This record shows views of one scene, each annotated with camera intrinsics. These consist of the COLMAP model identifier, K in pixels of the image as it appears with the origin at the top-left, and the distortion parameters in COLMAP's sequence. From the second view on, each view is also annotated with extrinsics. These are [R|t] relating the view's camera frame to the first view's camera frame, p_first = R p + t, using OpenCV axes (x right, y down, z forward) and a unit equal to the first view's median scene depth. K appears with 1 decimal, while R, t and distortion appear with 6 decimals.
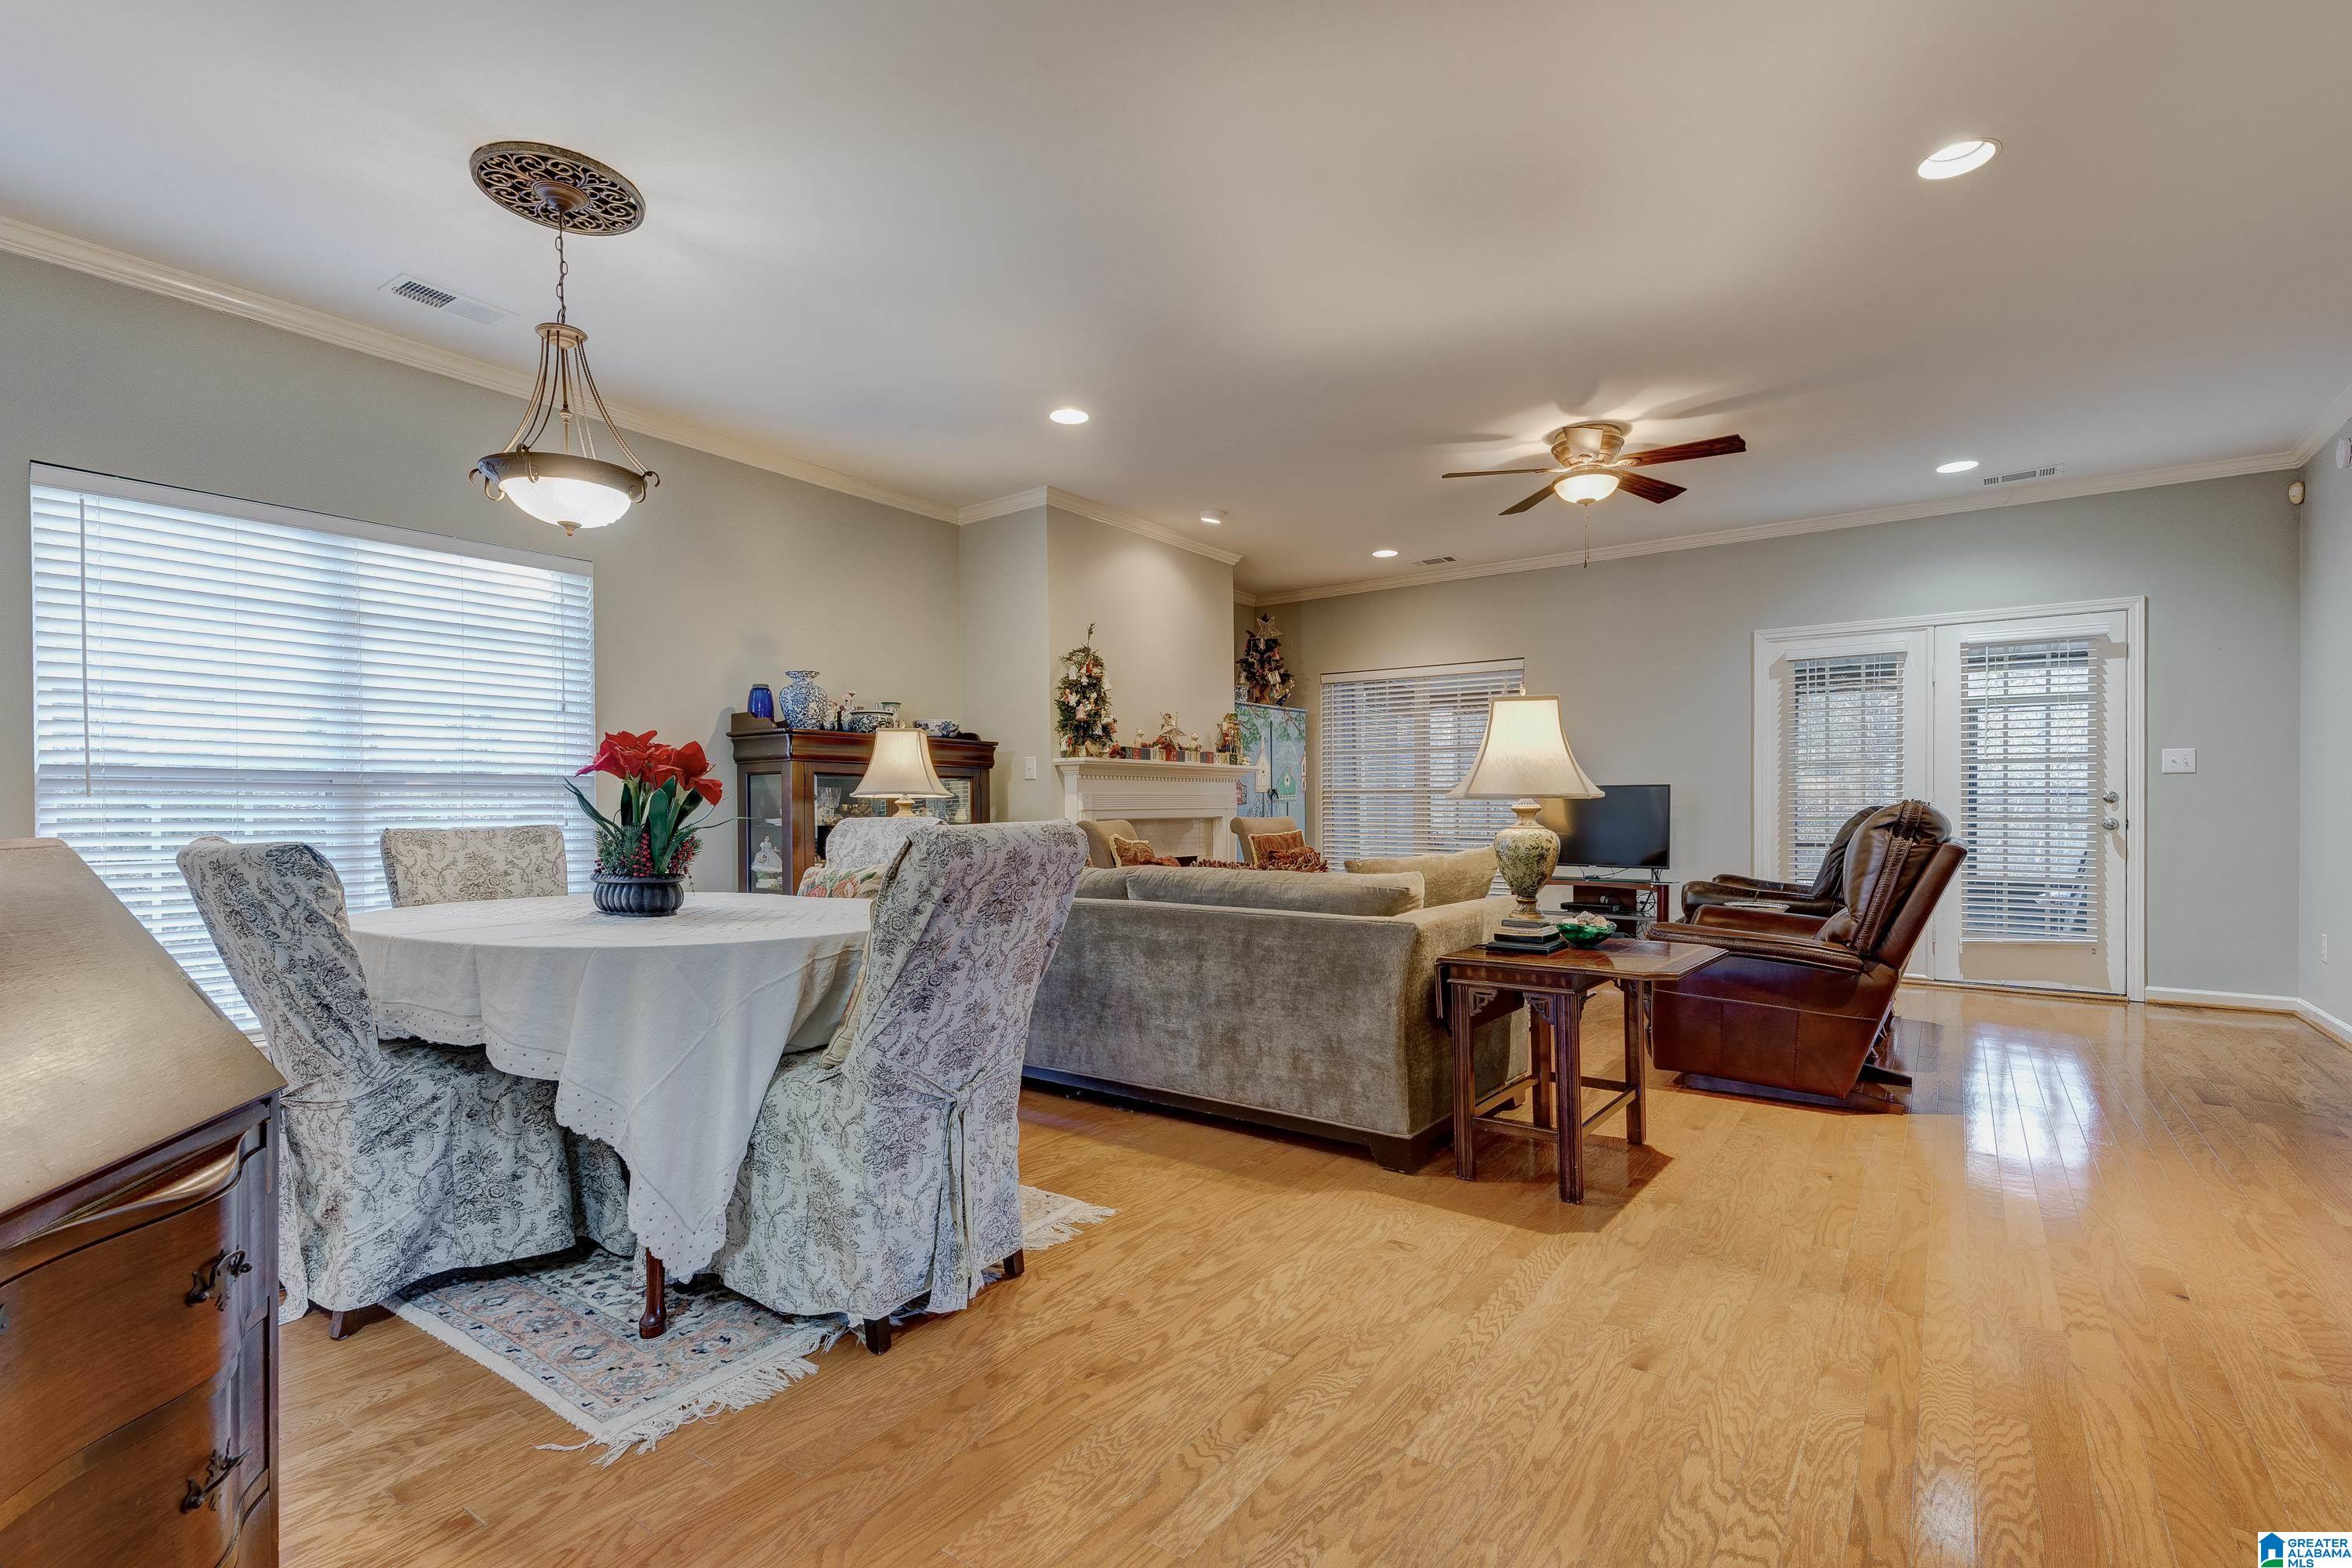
lens RADIAL K [[1101.6, 0, 1176.0], [0, 1101.6, 784.0], [0, 0, 1]] dist [0.000482, -0.000066]
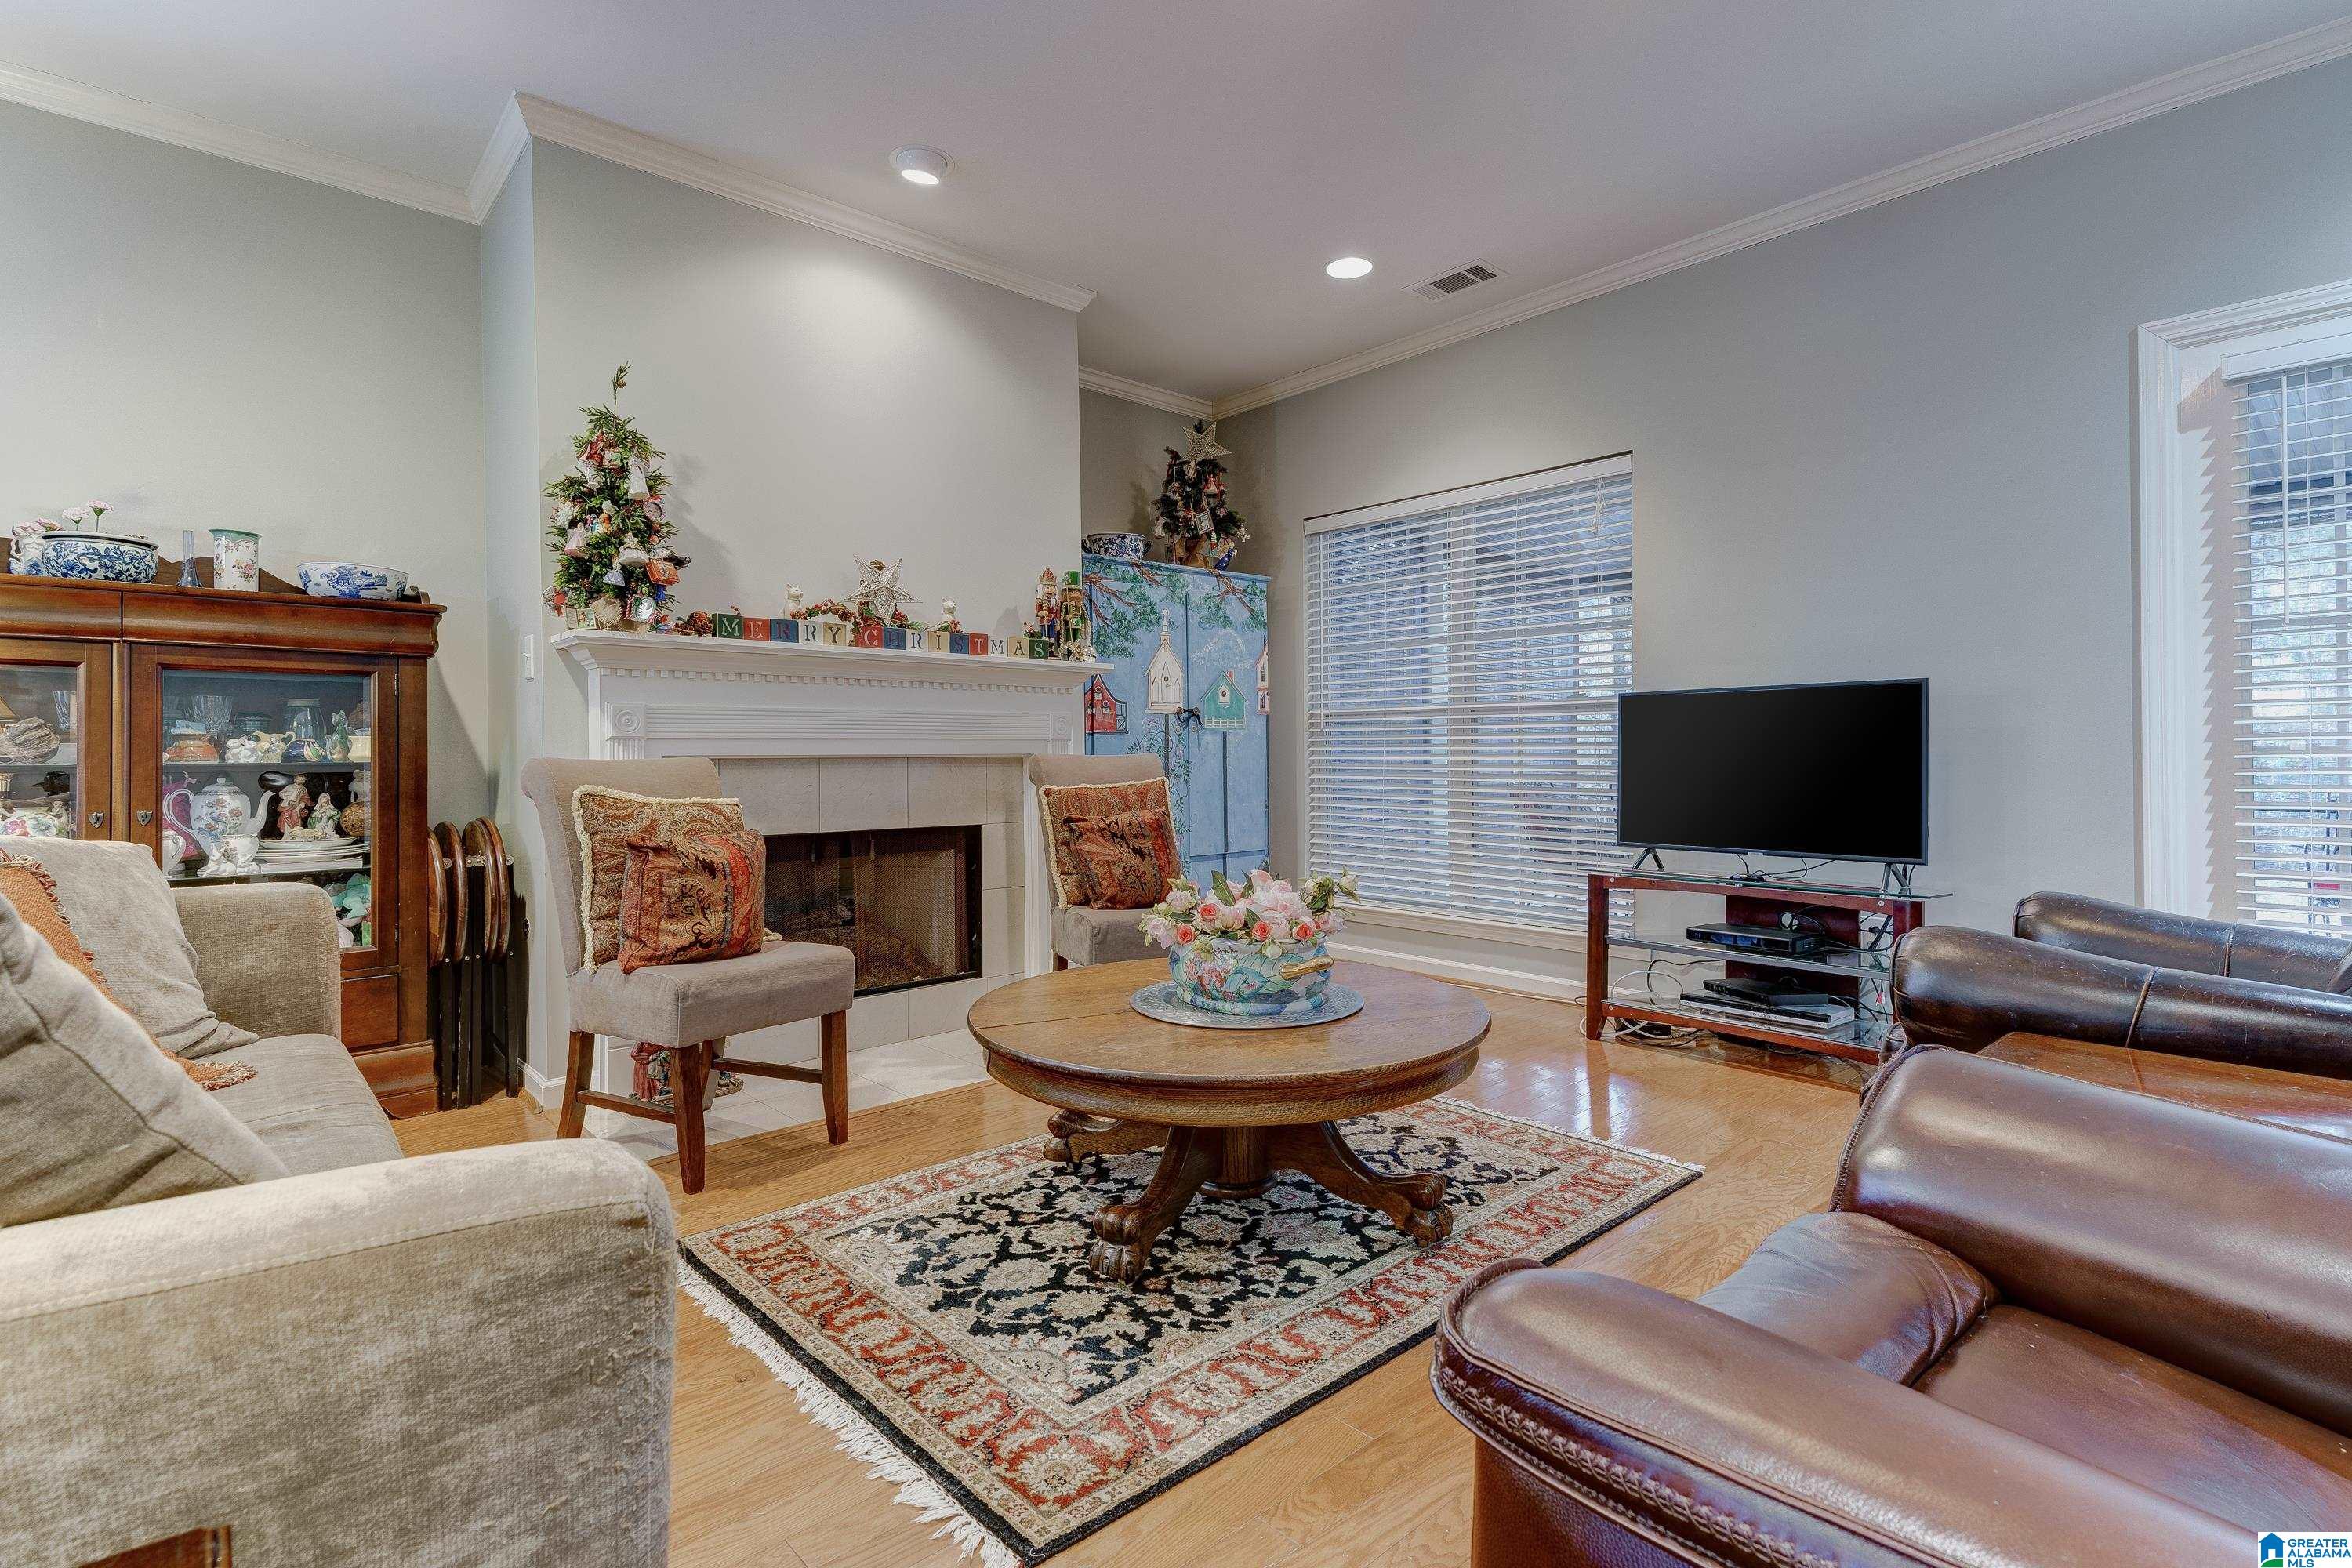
lens RADIAL K [[1141.0, 0, 1178.0], [0, 1141.0, 738.2], [0, 0, 1]] dist [-0.001367, -0.000868]
pose [[0.977054, -0.003326, -0.212966, 0.239974], [0.004586, 0.999975, 0.005422, 0.019091], [0.212943, -0.006274, 0.977044, 0.460761]]
